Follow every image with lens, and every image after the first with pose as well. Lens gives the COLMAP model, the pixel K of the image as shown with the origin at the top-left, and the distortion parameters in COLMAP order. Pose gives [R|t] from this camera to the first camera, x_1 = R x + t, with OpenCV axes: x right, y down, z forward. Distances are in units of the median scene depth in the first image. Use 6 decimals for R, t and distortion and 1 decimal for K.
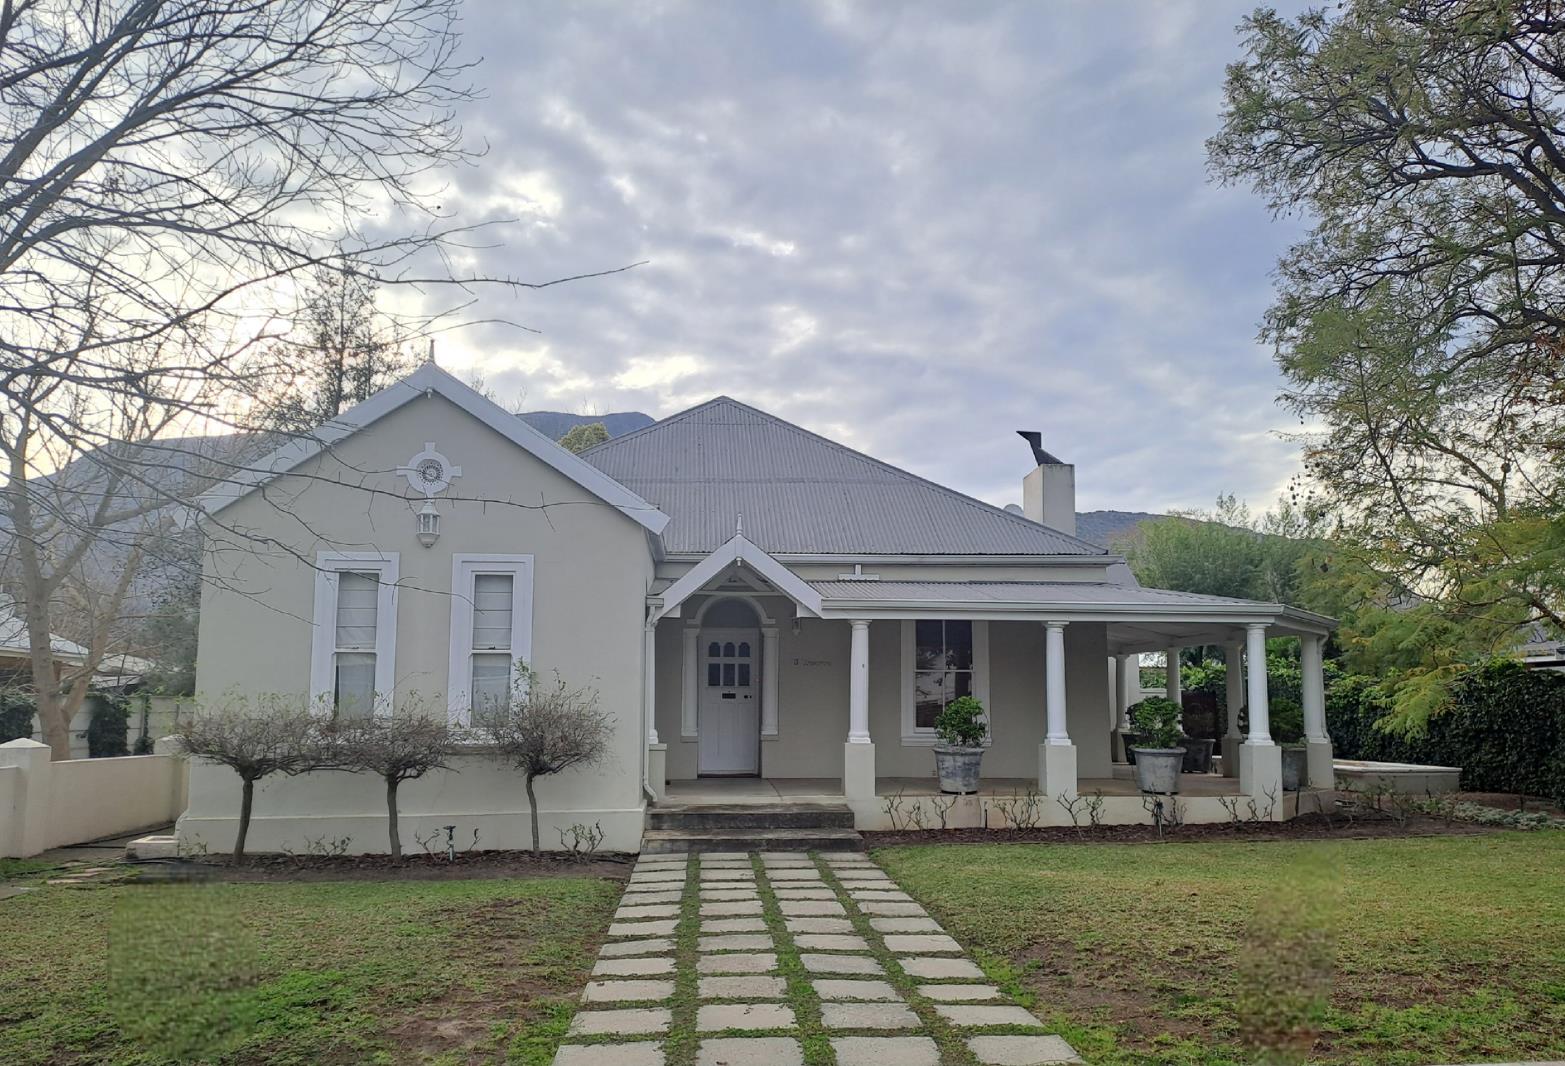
lens RADIAL K [[1132.8, 0, 782.6], [0, 1132.8, 598.3], [0, 0, 1]] dist [0.006285, 0.003205]
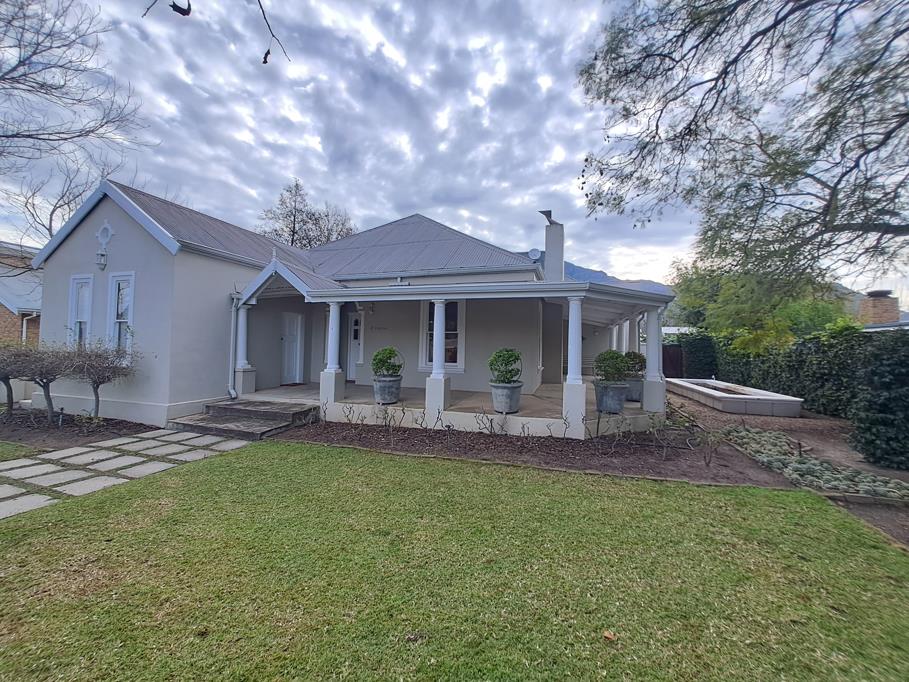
lens RADIAL K [[355.8, 0, 456.0], [0, 355.8, 337.2], [0, 0, 1]] dist [-0.002091, -0.000044]
pose [[0.934444, 0.003279, -0.356095, 0.367205], [0.020707, 0.997765, 0.063526, 0.034780], [0.355508, -0.066735, 0.932288, 0.453315]]
